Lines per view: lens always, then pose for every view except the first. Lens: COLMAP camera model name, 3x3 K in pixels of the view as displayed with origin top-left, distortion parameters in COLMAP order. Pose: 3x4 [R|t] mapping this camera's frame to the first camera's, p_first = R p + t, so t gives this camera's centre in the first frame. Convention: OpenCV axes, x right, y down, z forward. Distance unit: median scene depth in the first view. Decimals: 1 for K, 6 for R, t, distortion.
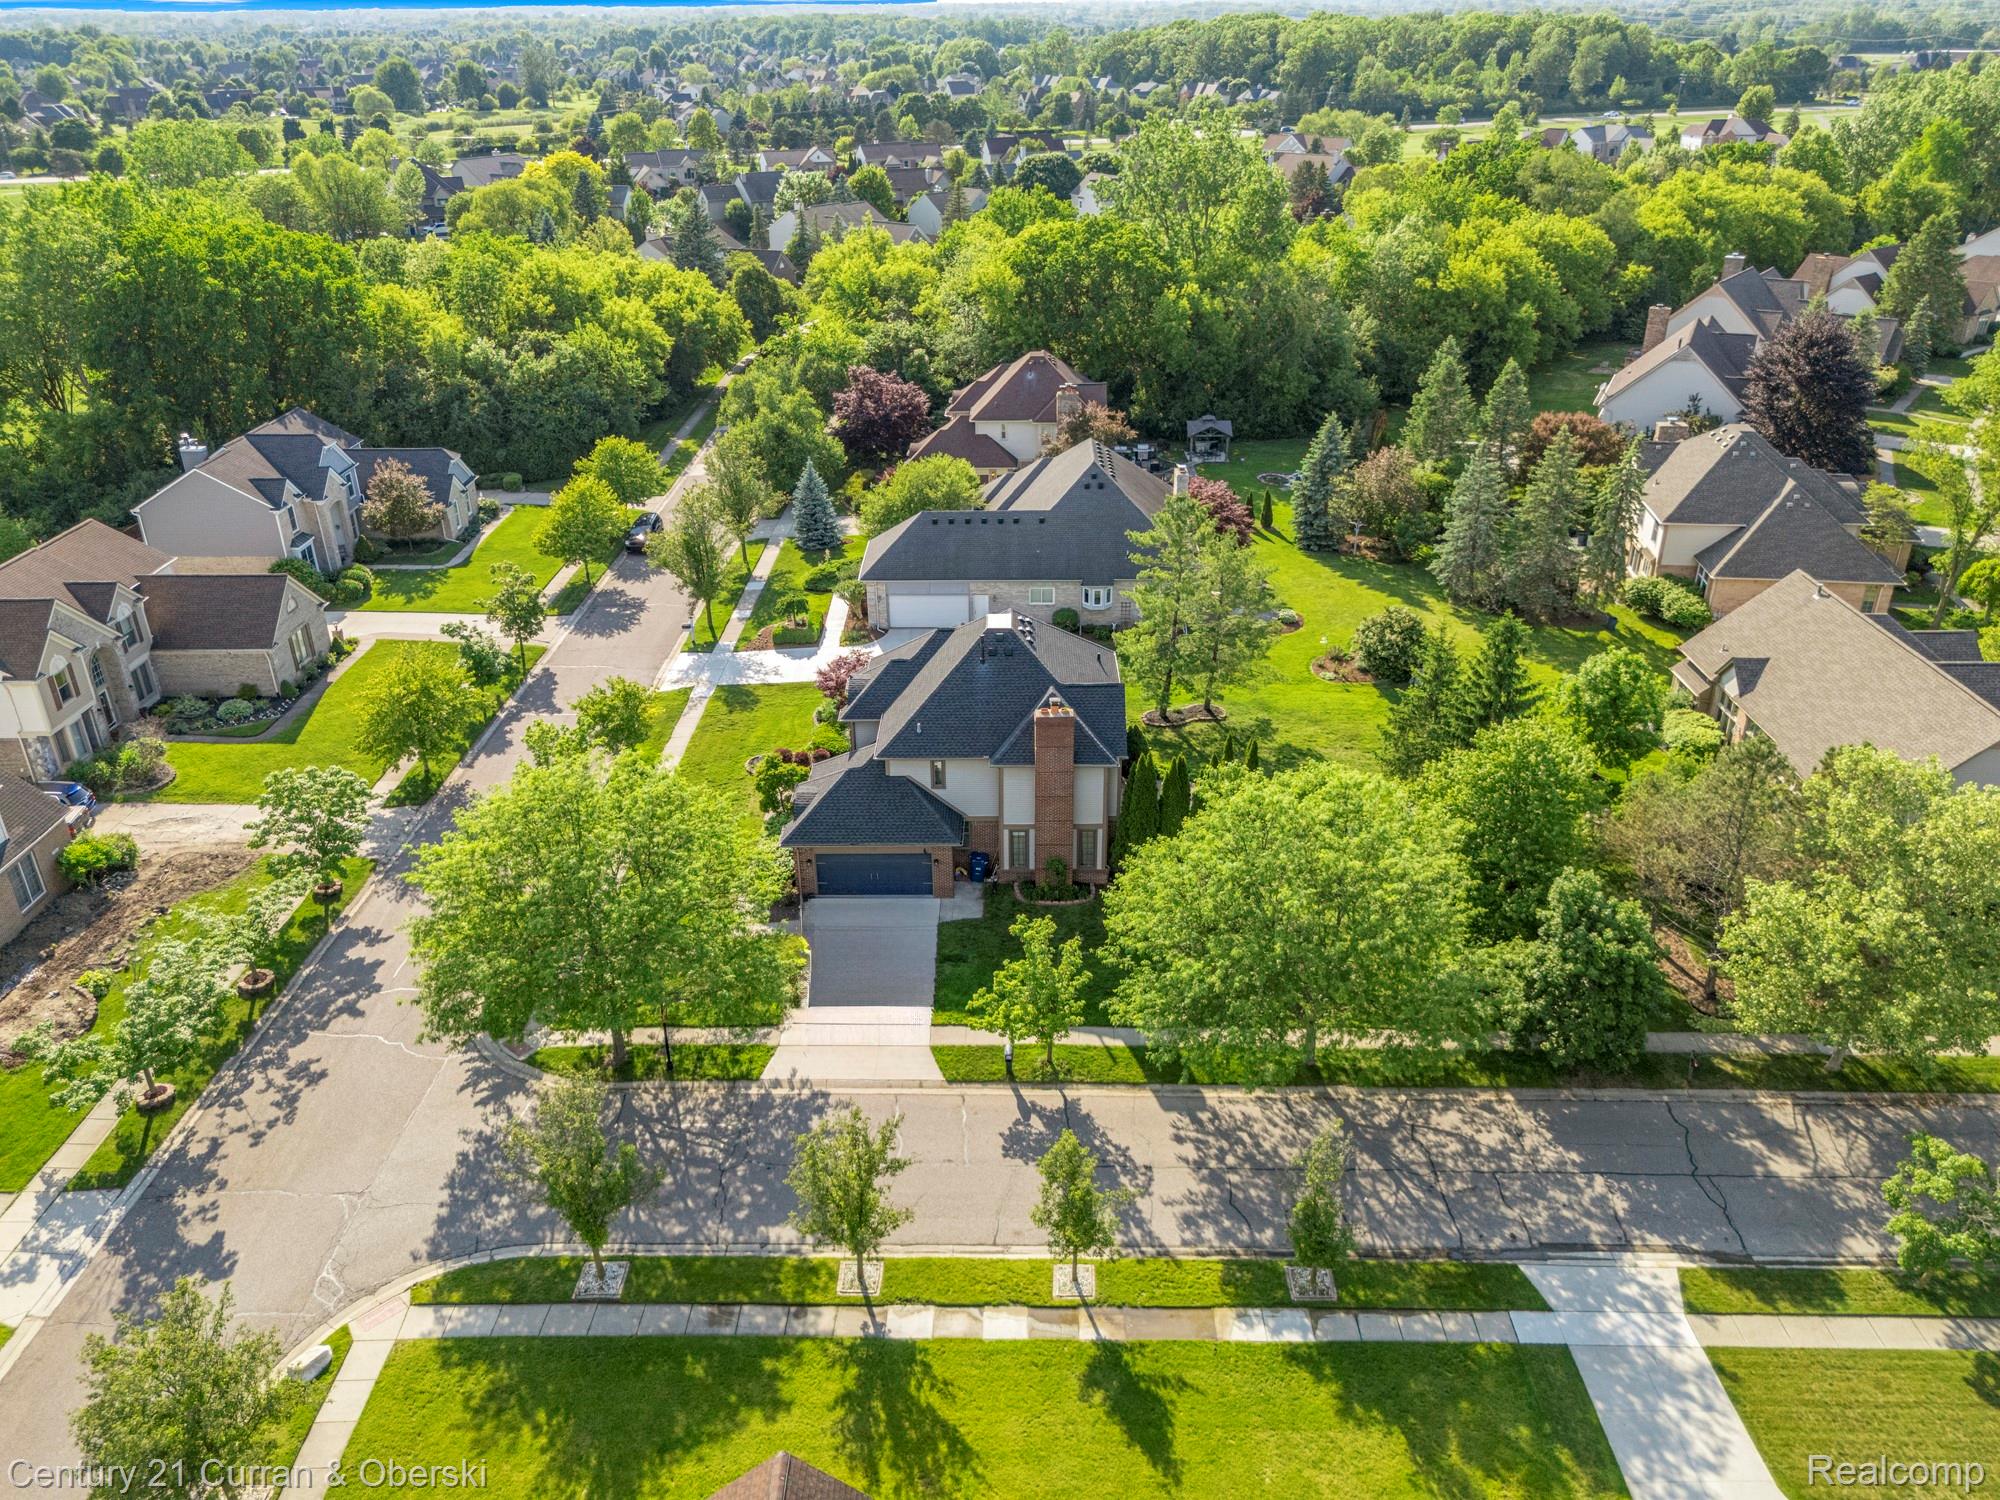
lens RADIAL K [[1477.3, 0, 994.2], [0, 1477.3, 751.6], [0, 0, 1]] dist [0.052239, -0.043476]
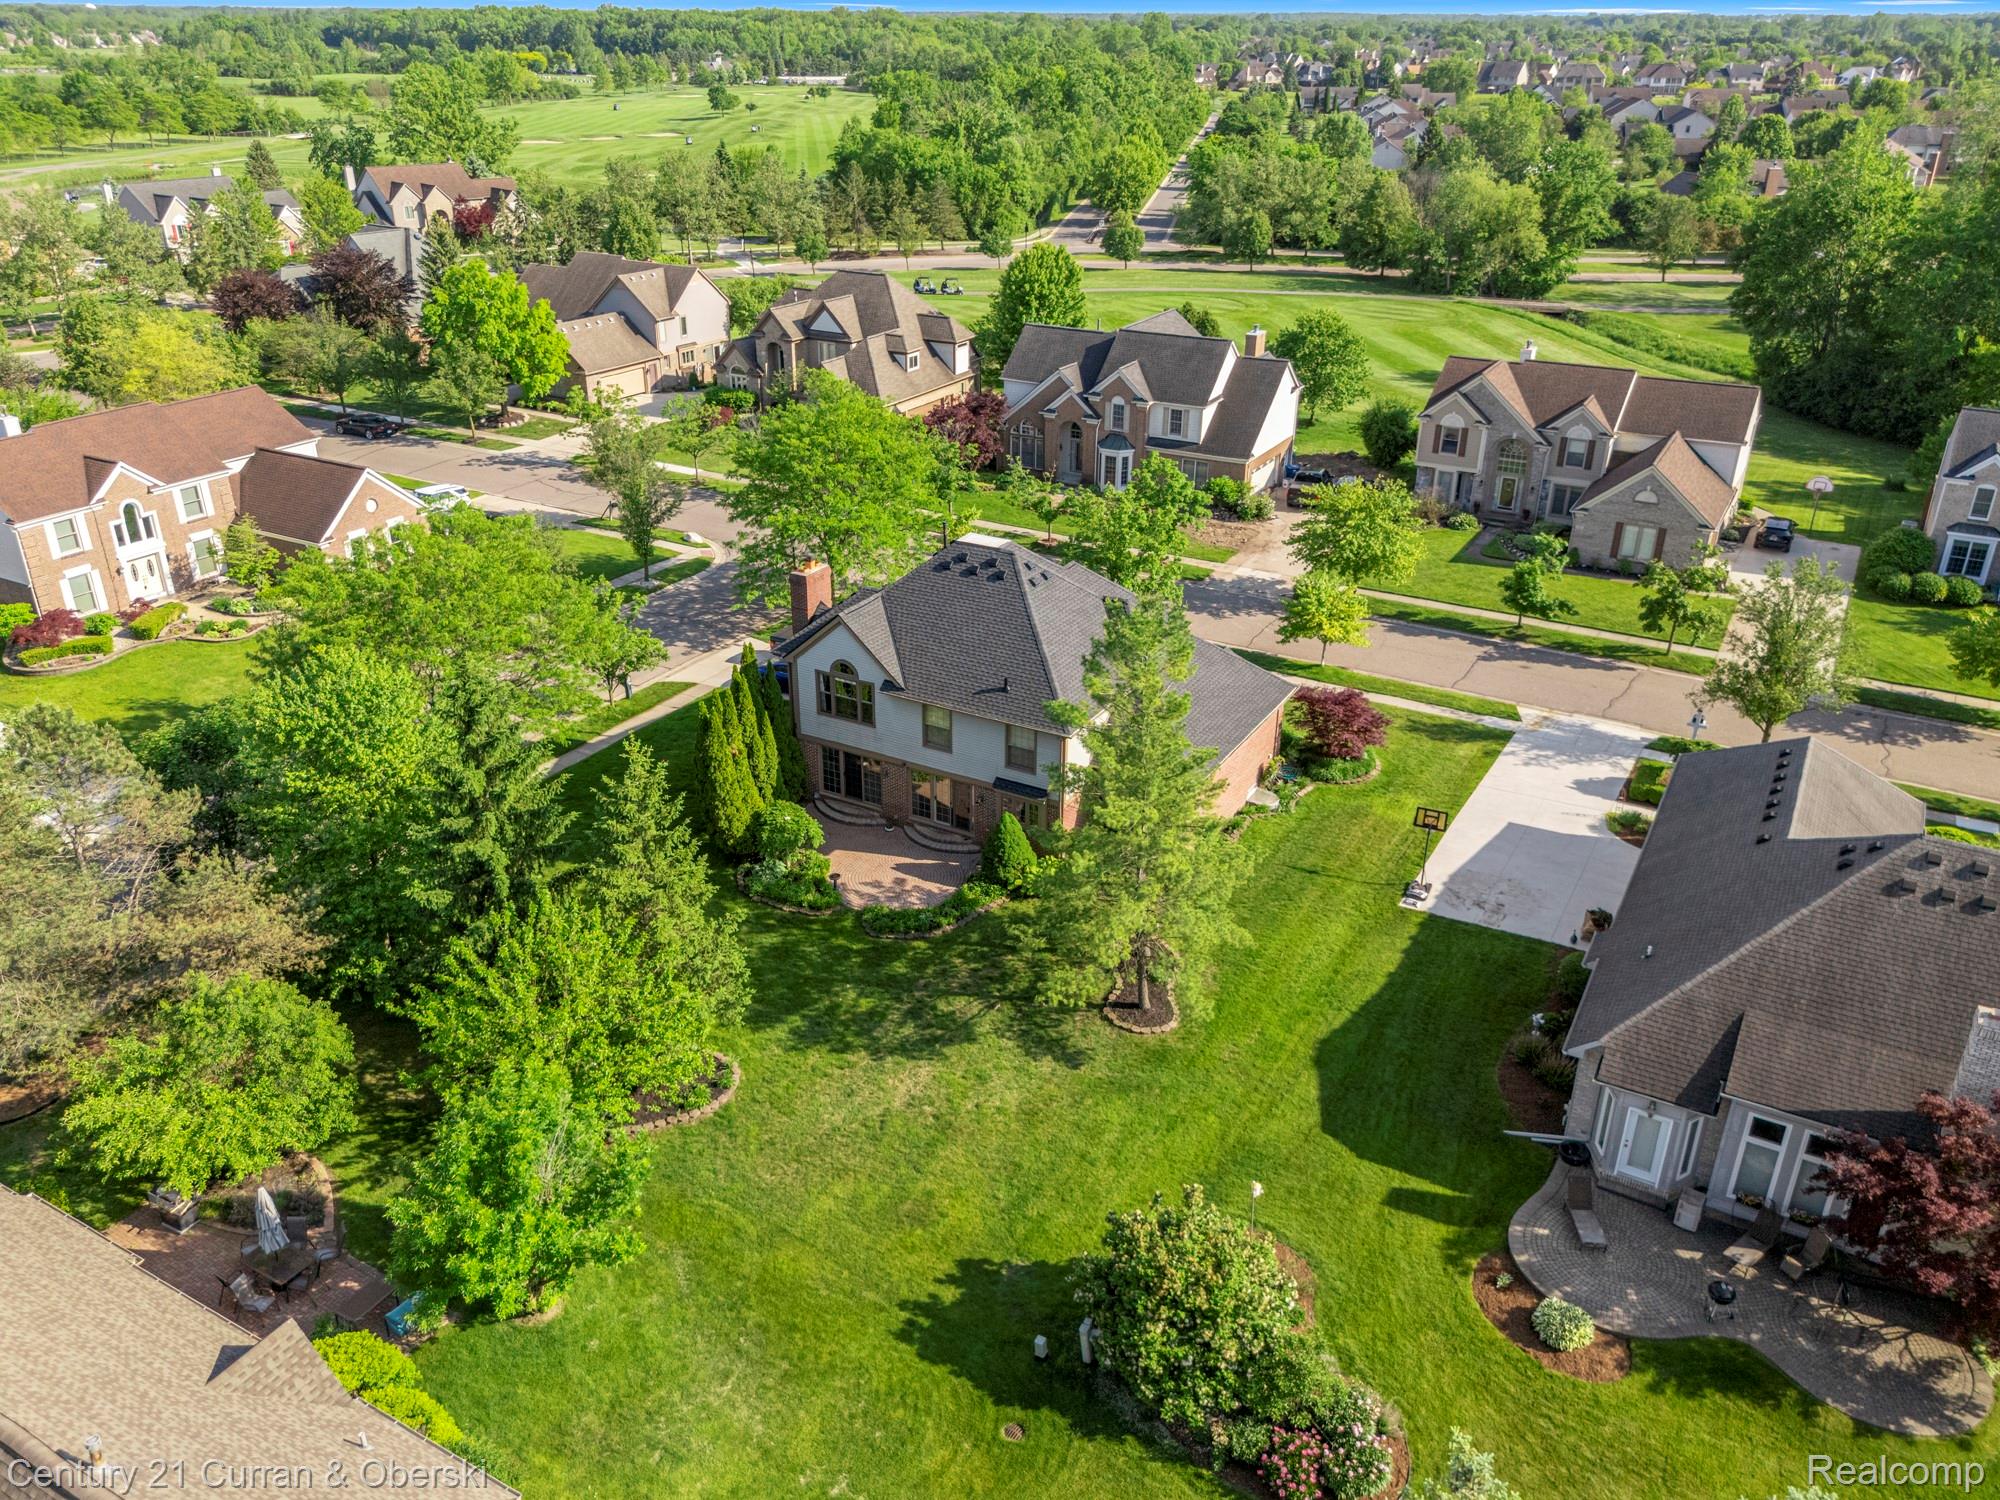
lens RADIAL K [[1477.3, 0, 994.2], [0, 1477.3, 751.6], [0, 0, 1]] dist [0.052239, -0.043476]
pose [[-0.487574, 0.392526, -0.779869, 0.511330], [-0.378523, 0.709886, 0.593955, -0.368770], [0.786760, 0.584795, -0.197542, 0.896694]]
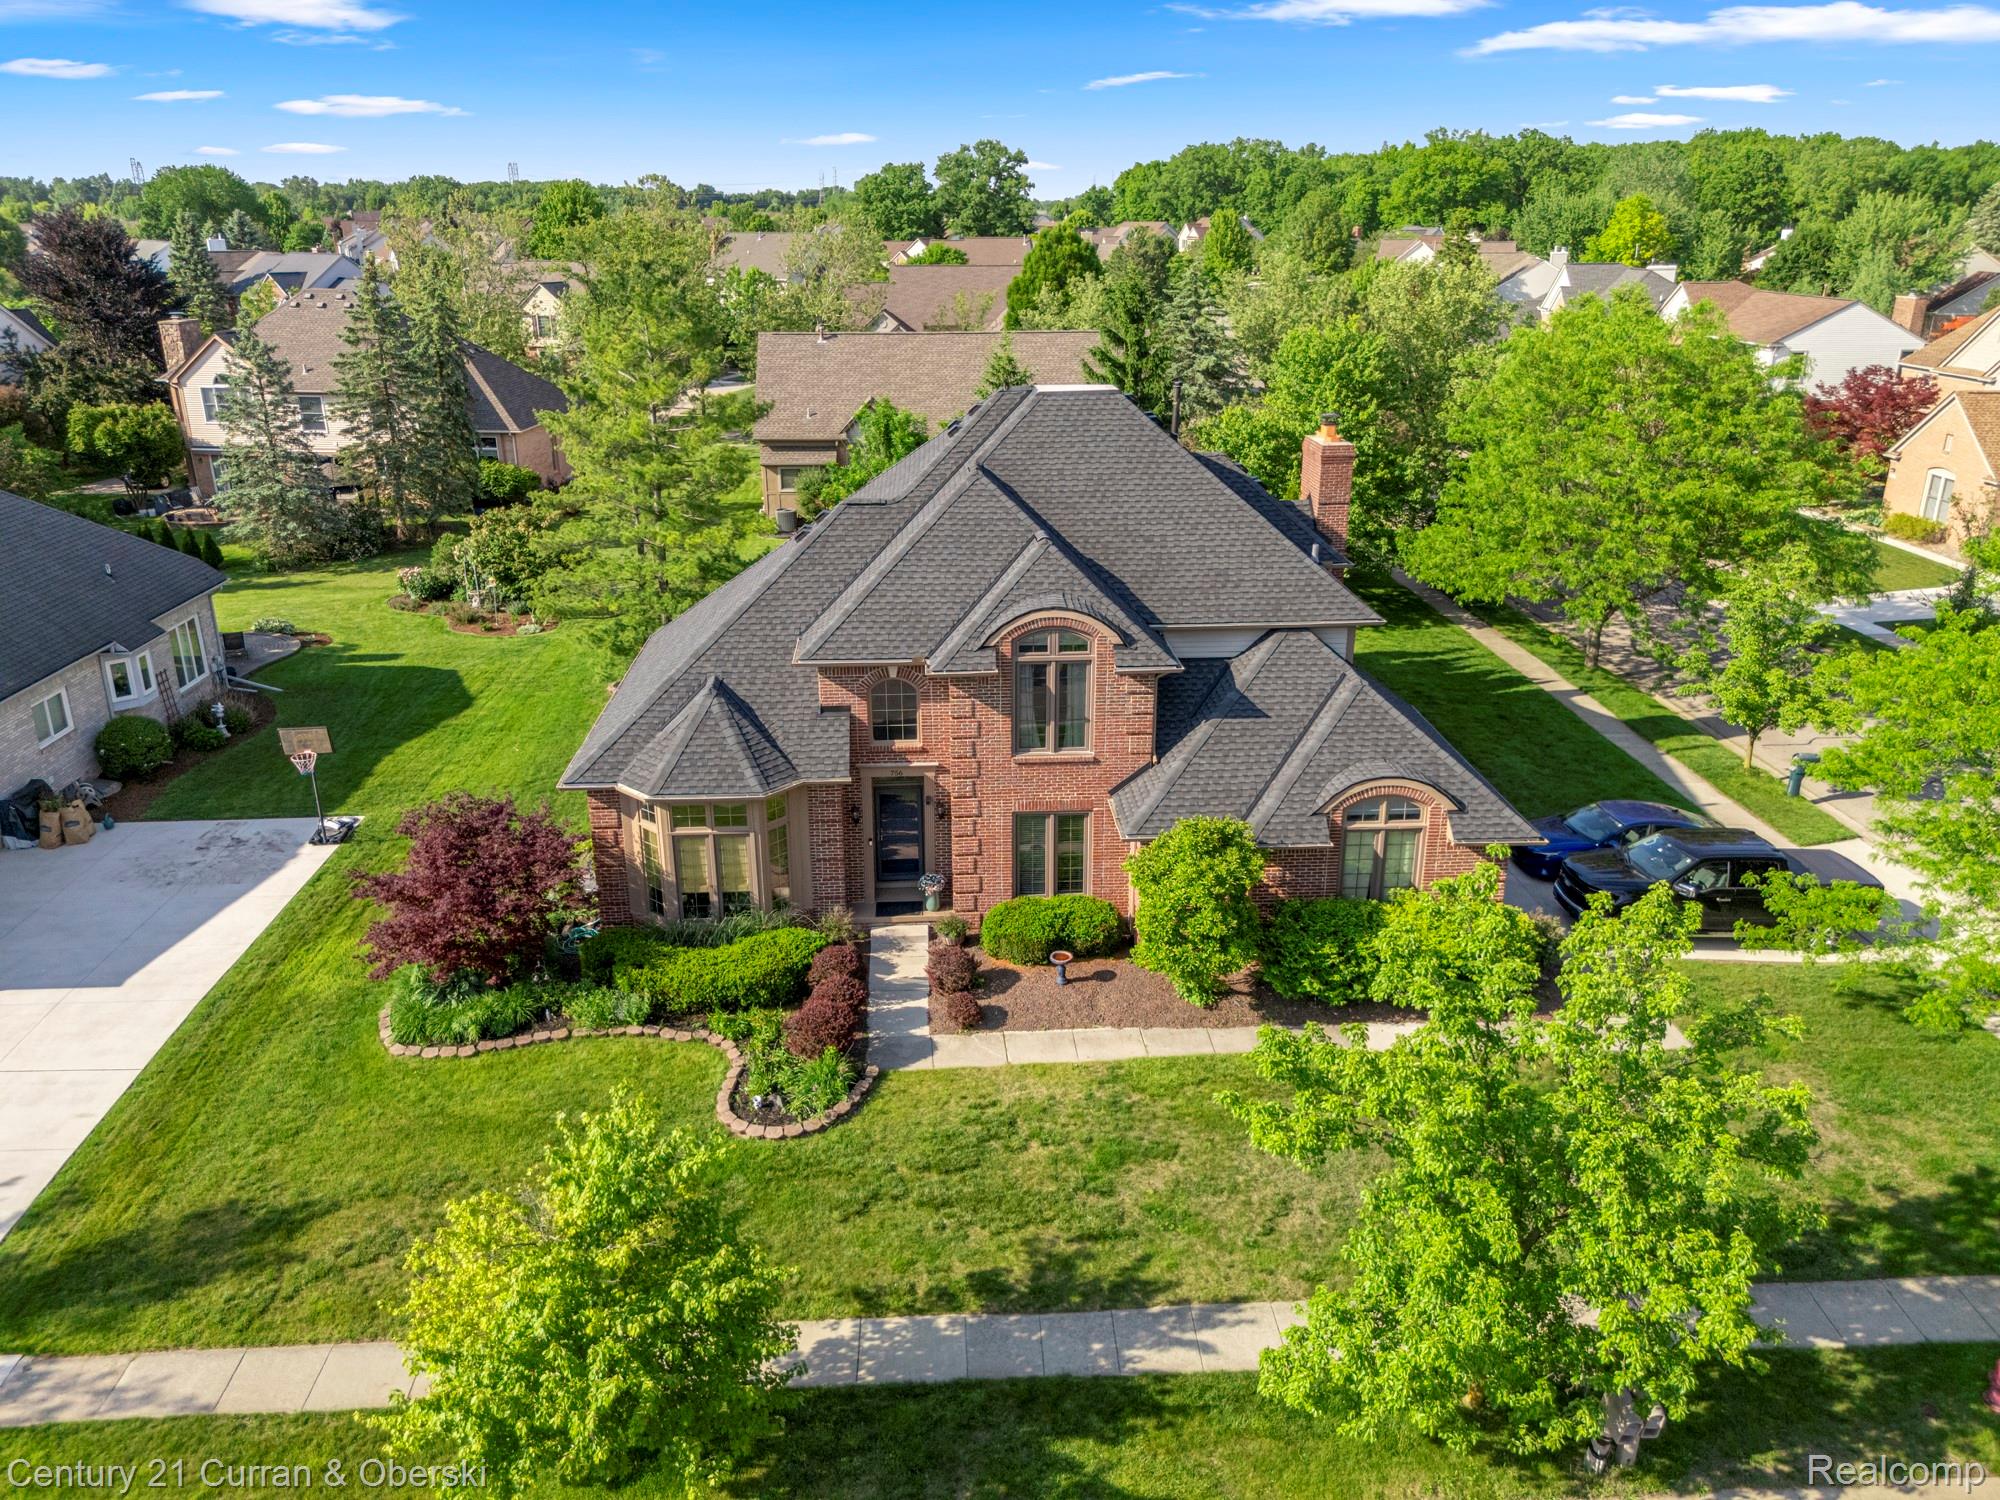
lens RADIAL K [[1477.3, 0, 994.2], [0, 1477.3, 751.6], [0, 0, 1]] dist [0.052239, -0.043476]
pose [[-0.071378, -0.331110, 0.940889, -0.365063], [0.445643, 0.833326, 0.327064, -0.117065], [-0.892361, 0.442645, 0.088076, 0.748775]]
